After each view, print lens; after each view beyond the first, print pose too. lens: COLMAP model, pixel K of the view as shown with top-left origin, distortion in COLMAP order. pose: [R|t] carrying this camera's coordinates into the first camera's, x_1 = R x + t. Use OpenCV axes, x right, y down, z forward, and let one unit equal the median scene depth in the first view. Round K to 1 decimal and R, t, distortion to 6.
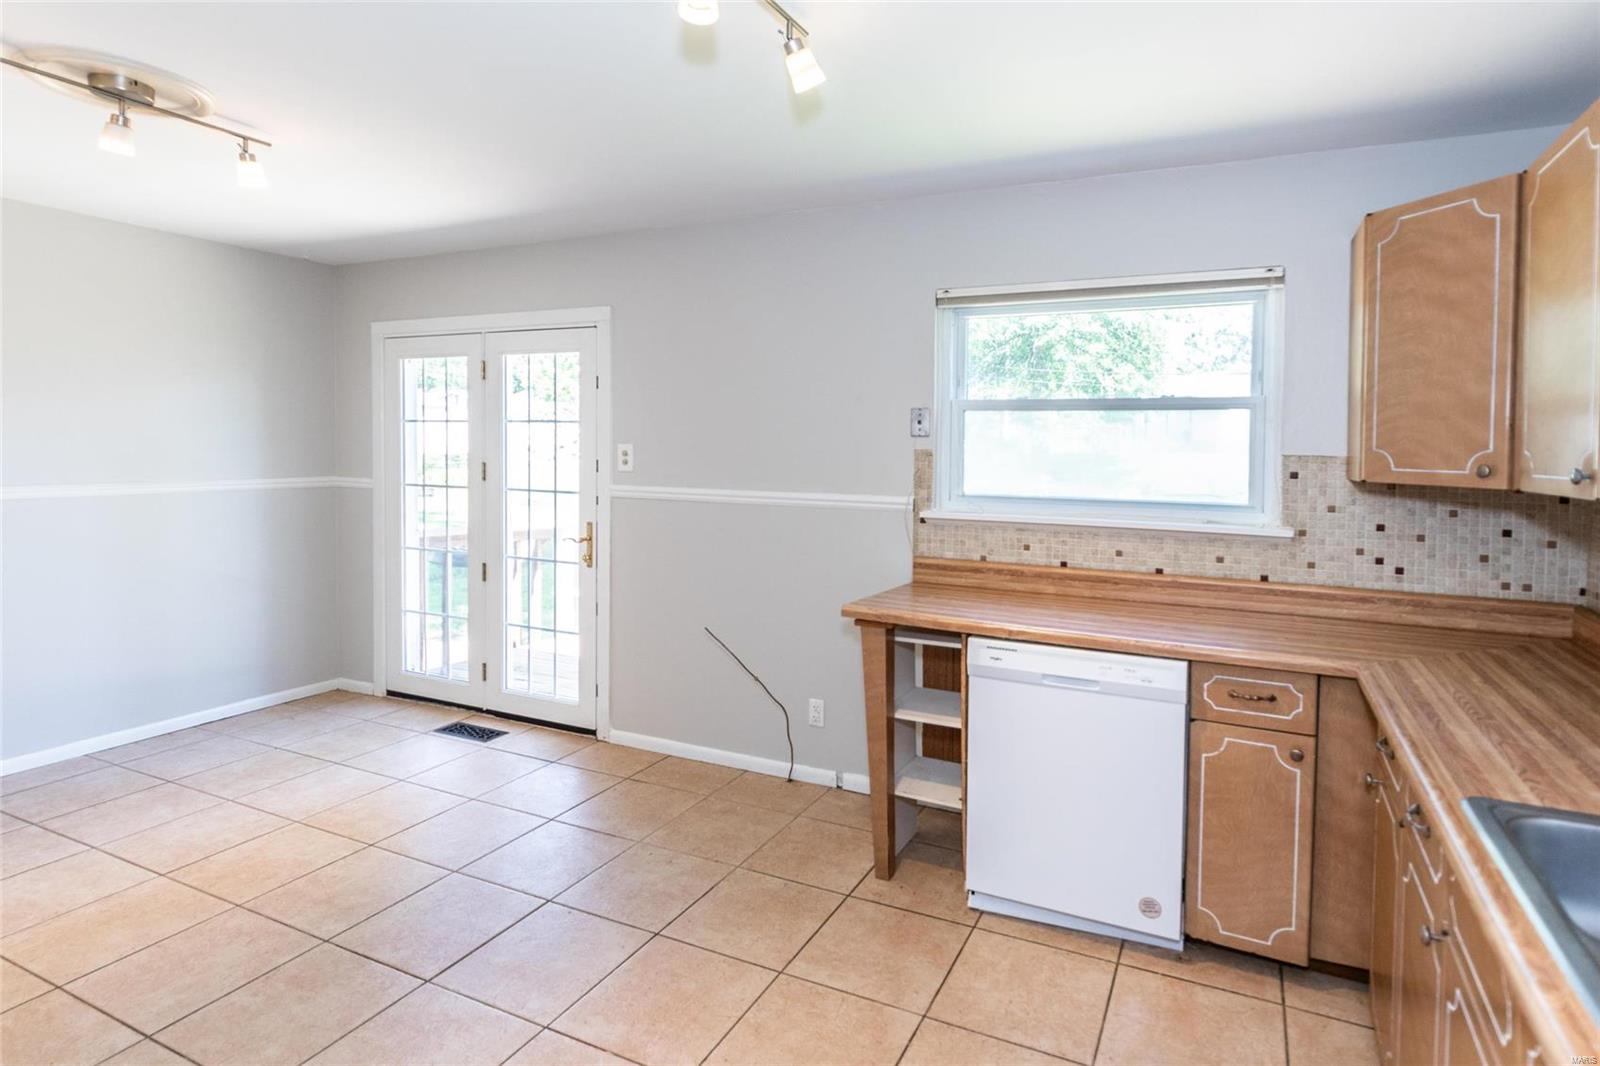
lens RADIAL K [[773.9, 0, 894.6], [0, 773.9, 470.0], [0, 0, 1]] dist [0.002827, -0.003526]
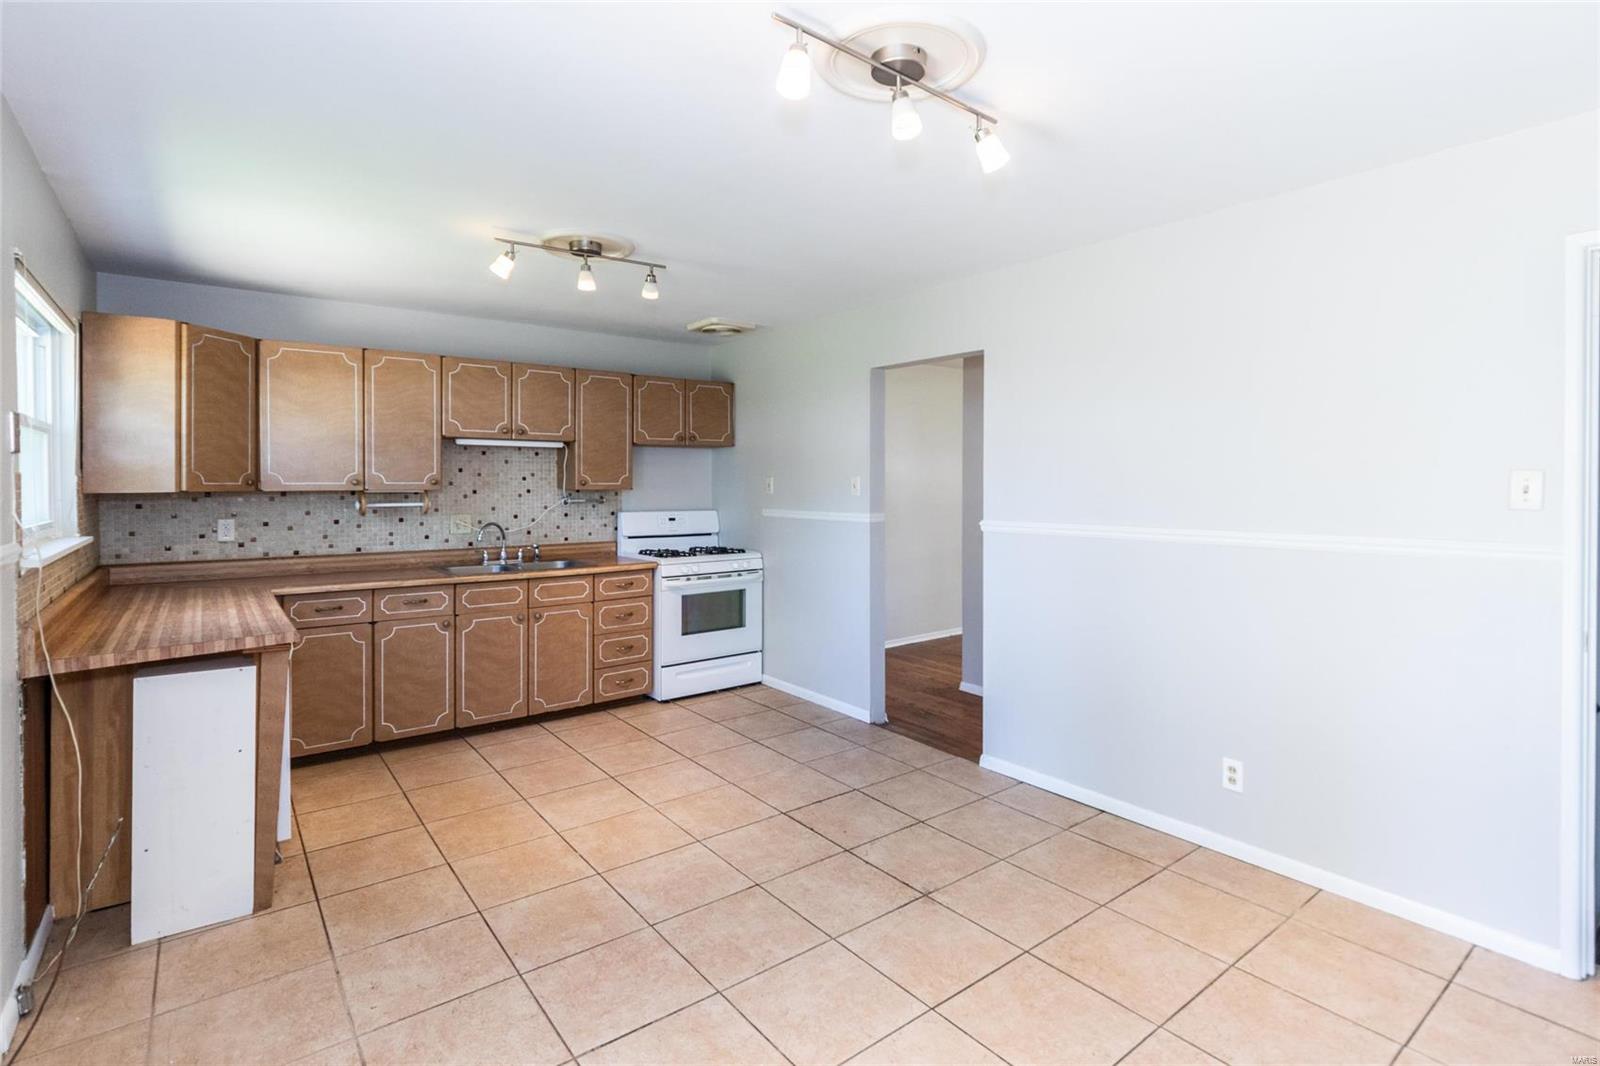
lens RADIAL K [[773.9, 0, 808.8], [0, 773.9, 480.1], [0, 0, 1]] dist [0.002827, -0.003526]
pose [[-0.864188, -0.014116, 0.502971, -0.964583], [0.000272, 0.999593, 0.028521, -0.040911], [-0.503169, 0.024784, -0.863832, 1.299831]]
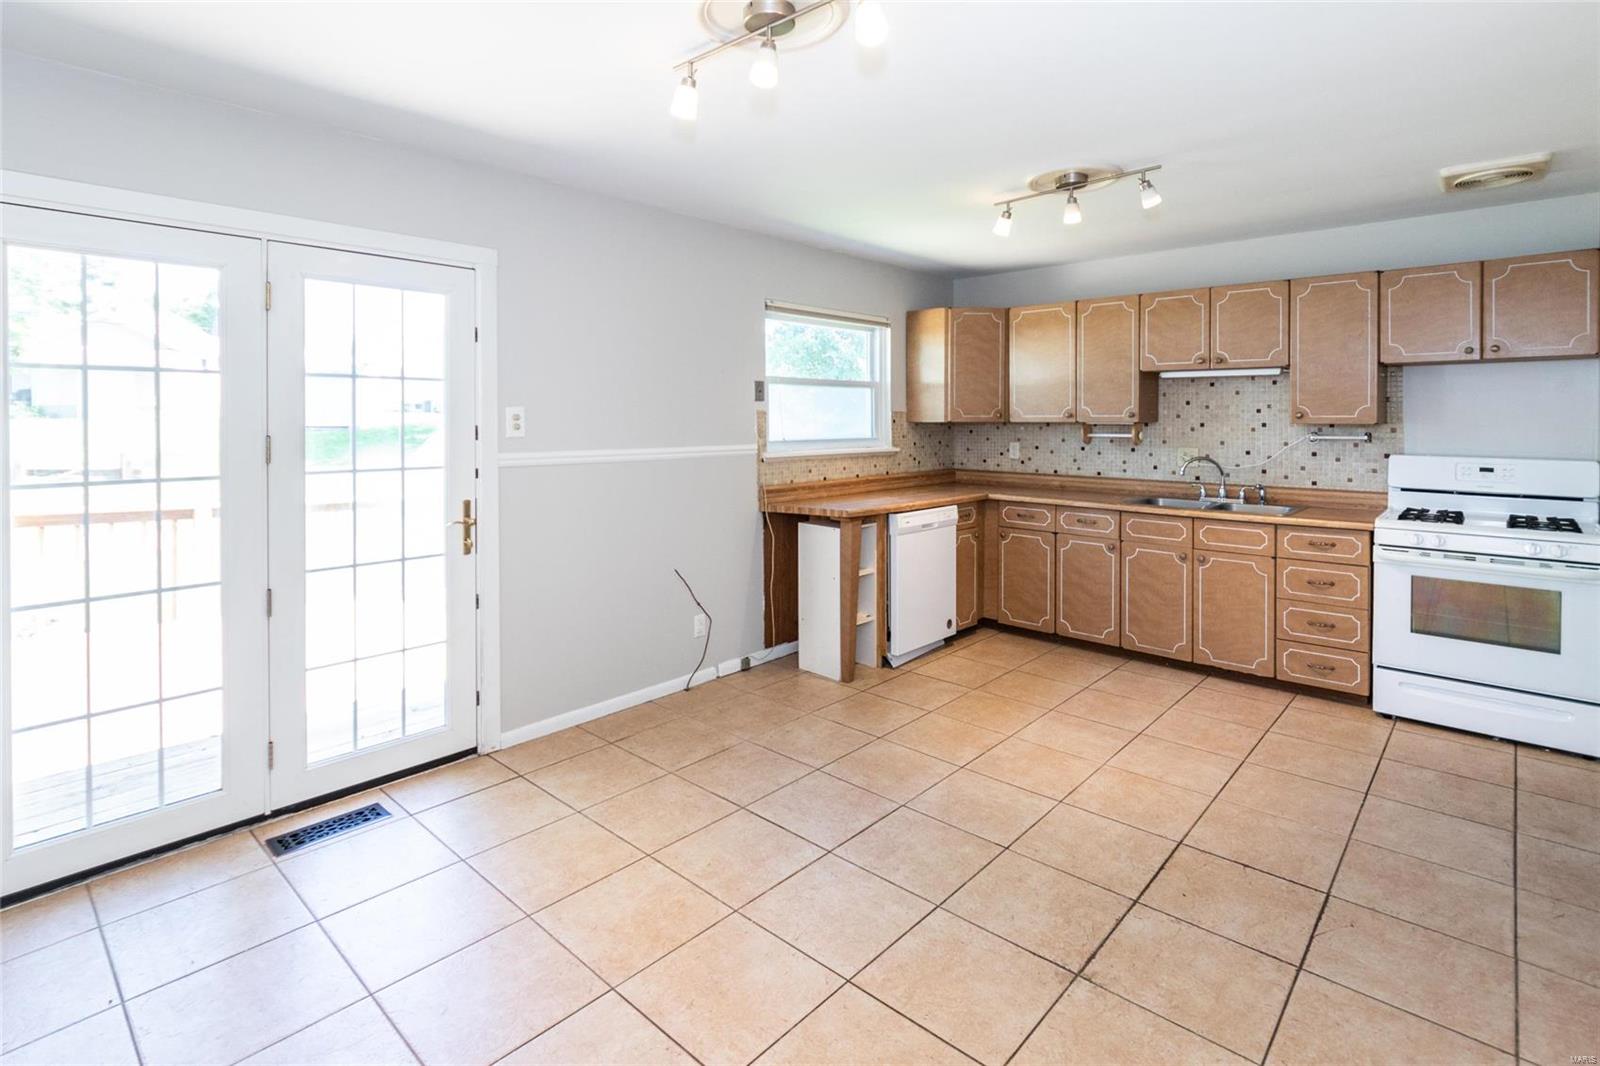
lens RADIAL K [[773.9, 0, 783.9], [0, 773.9, 419.9], [0, 0, 1]] dist [0.002827, -0.003526]
pose [[0.360654, -0.020063, 0.932484, -1.323747], [0.030964, 0.999475, 0.009529, -0.021955], [-0.932185, 0.025436, 0.361086, 0.473180]]
